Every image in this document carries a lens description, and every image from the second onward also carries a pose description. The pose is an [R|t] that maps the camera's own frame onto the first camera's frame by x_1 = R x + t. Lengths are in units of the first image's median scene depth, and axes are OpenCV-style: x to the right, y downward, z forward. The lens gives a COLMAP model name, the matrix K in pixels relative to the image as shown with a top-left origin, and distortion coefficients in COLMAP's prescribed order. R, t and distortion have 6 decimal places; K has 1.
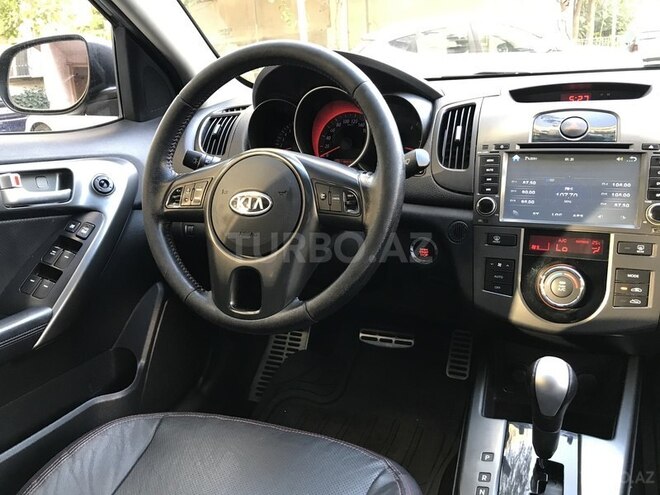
lens RADIAL K [[536.1, 0, 324.1], [0, 536.1, 246.7], [0, 0, 1]] dist [0.007000, 0.009715]
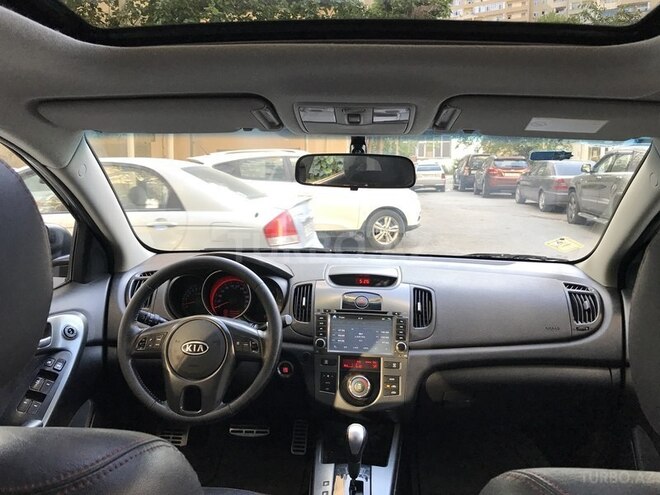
lens RADIAL K [[536.1, 0, 332.3], [0, 536.1, 244.3], [0, 0, 1]] dist [0.007000, 0.009715]
pose [[0.937592, 0.036124, 0.345855, -0.315124], [0.030311, 0.982314, -0.184774, -0.070720], [-0.346413, 0.183726, 0.919915, -0.787143]]
